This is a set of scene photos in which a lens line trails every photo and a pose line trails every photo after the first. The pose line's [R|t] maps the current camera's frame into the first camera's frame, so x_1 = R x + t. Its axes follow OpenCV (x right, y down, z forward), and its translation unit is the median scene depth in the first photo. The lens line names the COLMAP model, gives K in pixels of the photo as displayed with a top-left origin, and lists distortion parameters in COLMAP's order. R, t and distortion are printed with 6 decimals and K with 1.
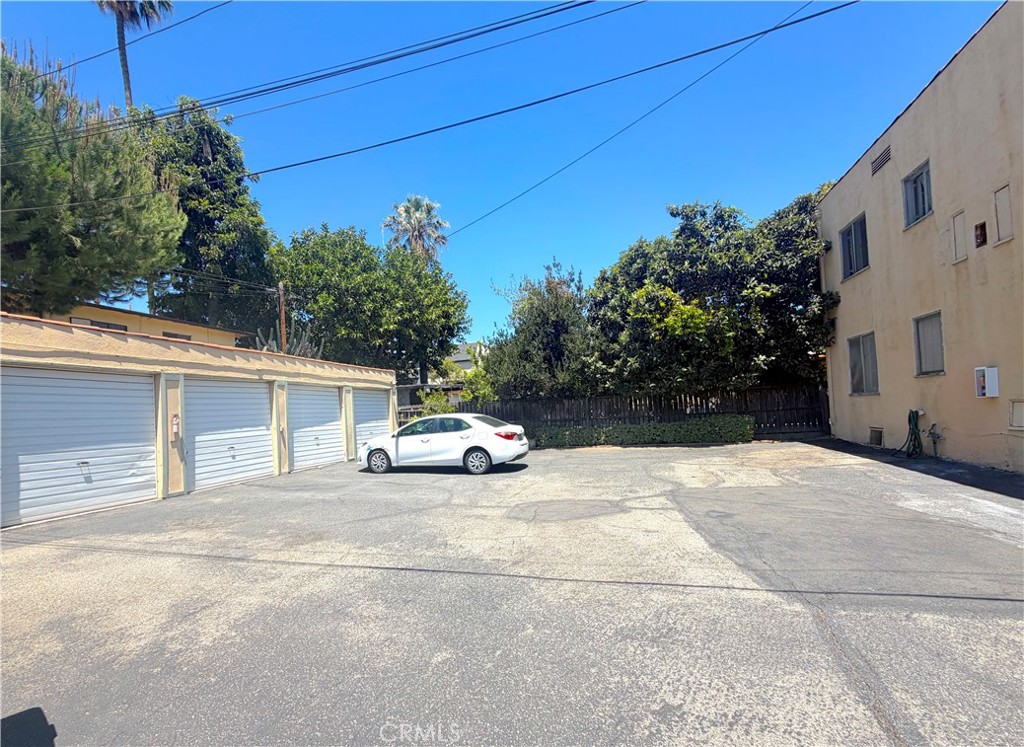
lens RADIAL K [[427.5, 0, 487.8], [0, 427.5, 399.4], [0, 0, 1]] dist [0.001726, -0.000608]
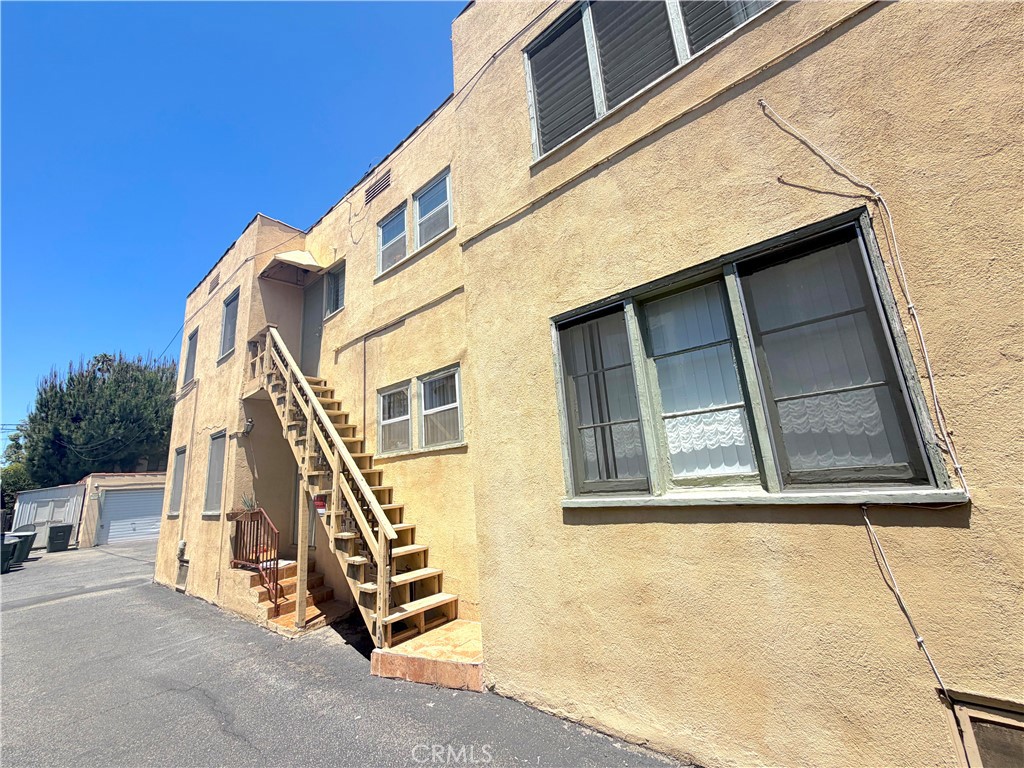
lens RADIAL K [[405.8, 0, 516.6], [0, 405.8, 385.0], [0, 0, 1]] dist [-0.005911, 0.000966]
pose [[0.934640, -0.098947, -0.341552, 1.766263], [0.036639, 0.982191, -0.184278, -0.121028], [0.353703, 0.159719, 0.921620, -0.515031]]
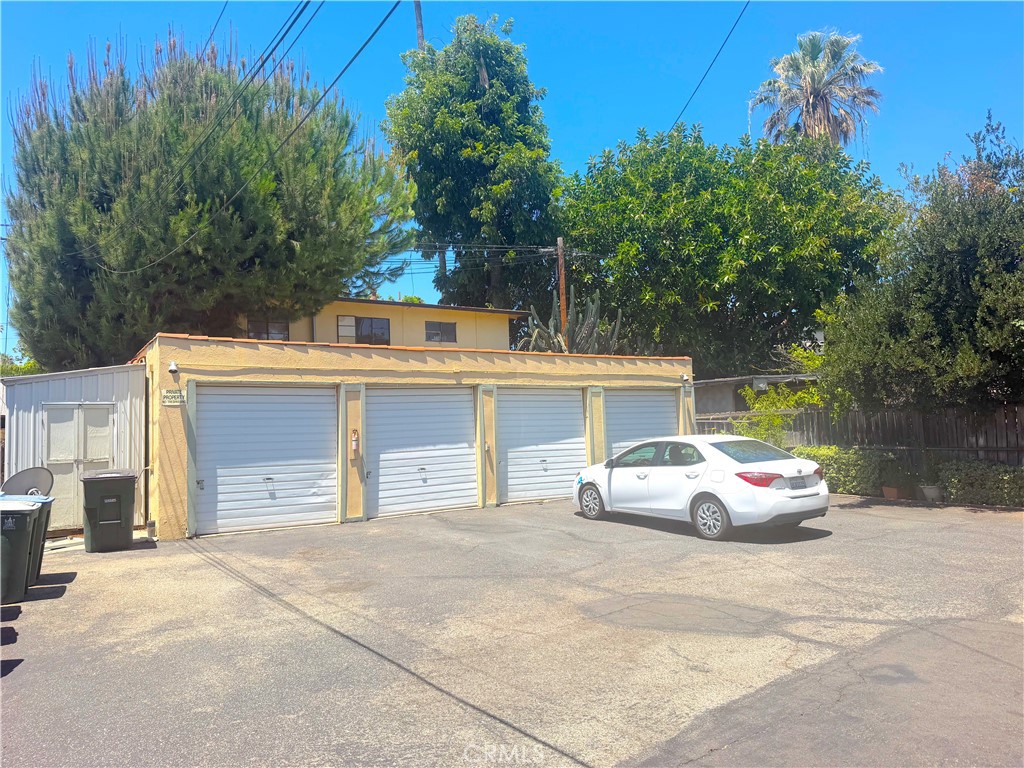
lens RADIAL K [[716.5, 0, 513.0], [0, 716.5, 384.7], [0, 0, 1]] dist [0.051236, -0.066916]
pose [[0.783250, -0.010673, -0.621615, 0.402118], [0.008982, 0.999943, -0.005852, -0.040830], [0.621642, -0.001000, 0.783301, 0.027732]]
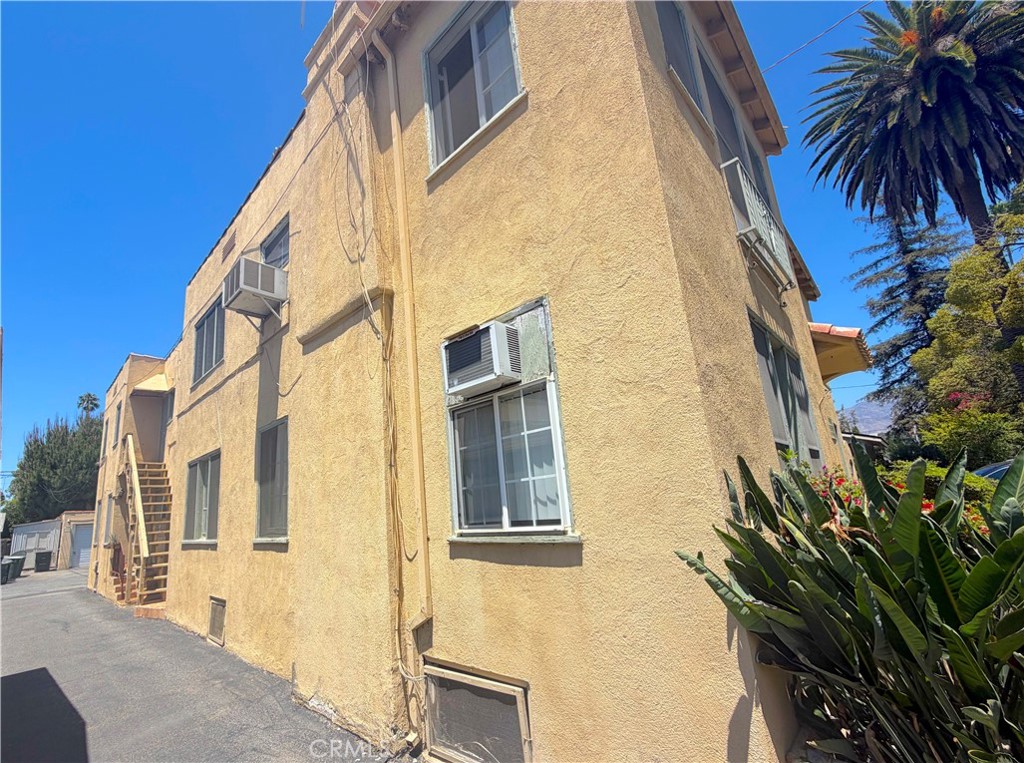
lens RADIAL K [[446.1, 0, 466.5], [0, 446.1, 420.1], [0, 0, 1]] dist [-0.001368, -0.000184]
pose [[0.891051, -0.104597, -0.441687, 2.541528], [0.037365, 0.986687, -0.158282, -0.161264], [0.452362, 0.124534, 0.883097, -0.726215]]
